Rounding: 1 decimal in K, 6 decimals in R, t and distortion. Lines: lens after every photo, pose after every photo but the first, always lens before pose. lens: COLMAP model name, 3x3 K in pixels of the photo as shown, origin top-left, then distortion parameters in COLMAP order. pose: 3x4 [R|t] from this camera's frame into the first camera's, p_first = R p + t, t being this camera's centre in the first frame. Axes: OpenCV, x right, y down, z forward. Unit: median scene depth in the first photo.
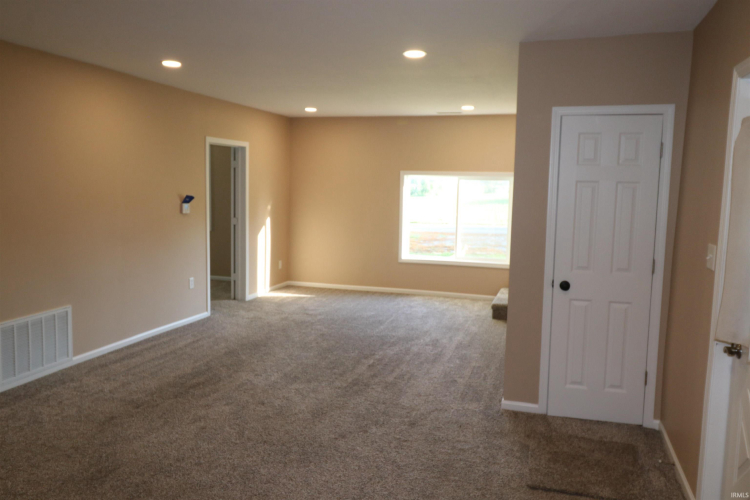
lens RADIAL K [[573.5, 0, 380.5], [0, 573.5, 241.6], [0, 0, 1]] dist [0.009638, -0.001053]
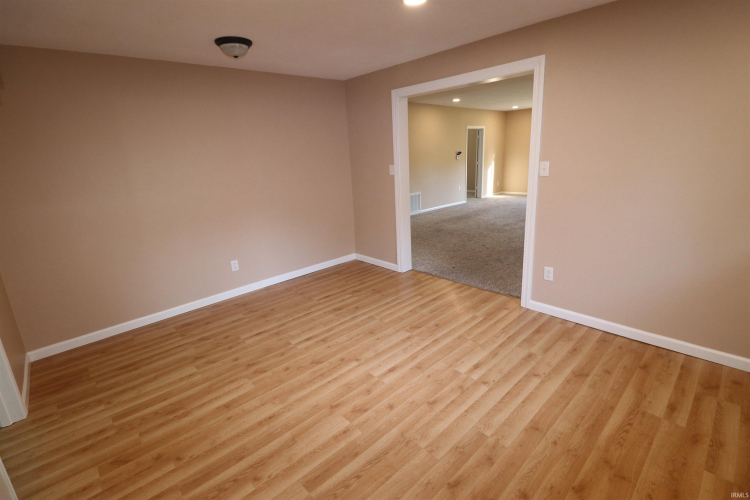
lens RADIAL K [[345.9, 0, 374.6], [0, 345.9, 240.8], [0, 0, 1]] dist [-0.001221, -0.012988]
pose [[0.862908, 0.063201, -0.501393, 0.109505], [0.016270, 0.988160, 0.152561, 0.058431], [0.505099, -0.139804, 0.851663, -0.453637]]
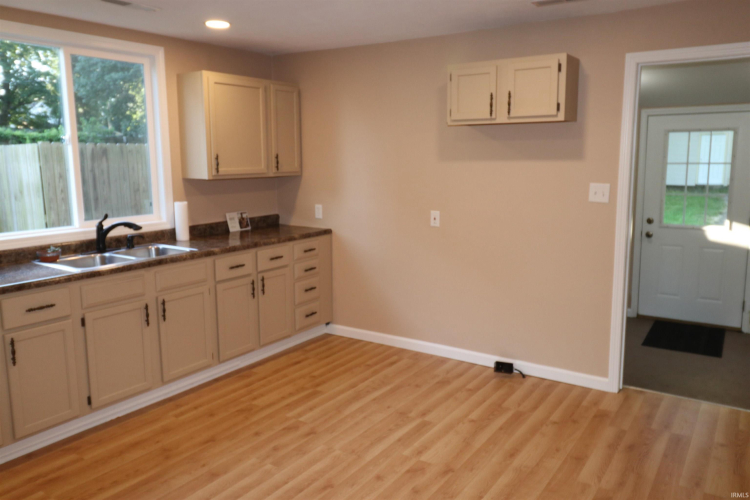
lens RADIAL K [[573.5, 0, 380.5], [0, 573.5, 241.6], [0, 0, 1]] dist [0.009638, -0.001053]
pose [[-0.959035, -0.050726, 0.278710, -0.118459], [0.020106, 0.969169, 0.245576, -0.007864], [-0.282574, 0.241120, -0.928447, 0.106830]]
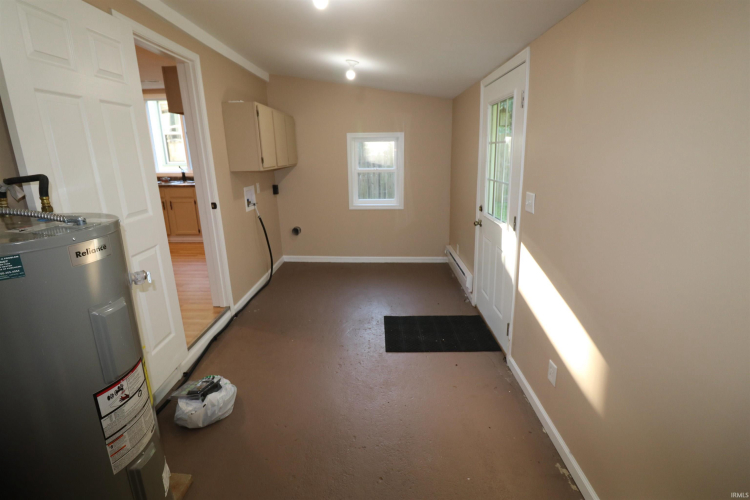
lens RADIAL K [[348.4, 0, 376.7], [0, 348.4, 241.4], [0, 0, 1]] dist [0.000002, -0.011806]
pose [[-0.271659, -0.257434, 0.927324, -0.647183], [0.103463, 0.950163, 0.294084, 0.065003], [-0.956816, 0.175834, -0.231485, -0.523378]]
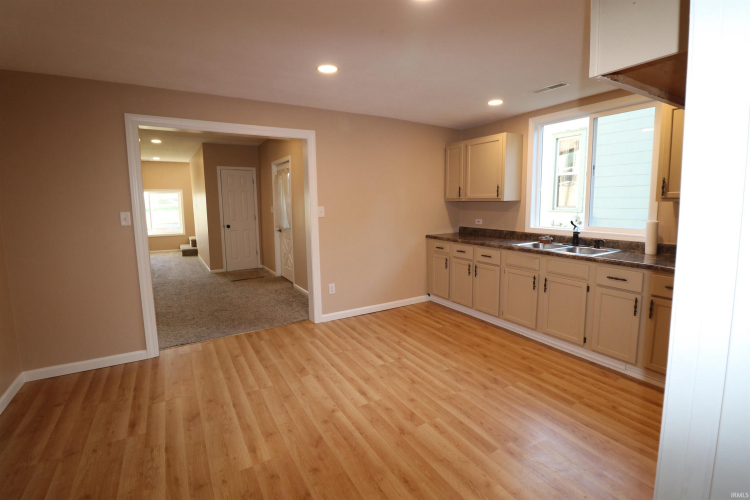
lens RADIAL K [[348.4, 0, 376.7], [0, 348.4, 241.4], [0, 0, 1]] dist [0.000002, -0.011806]
pose [[0.664423, -0.114730, 0.738498, -0.279561], [0.097362, 0.993013, 0.066675, 0.058720], [-0.740988, 0.027601, 0.670951, -0.427981]]
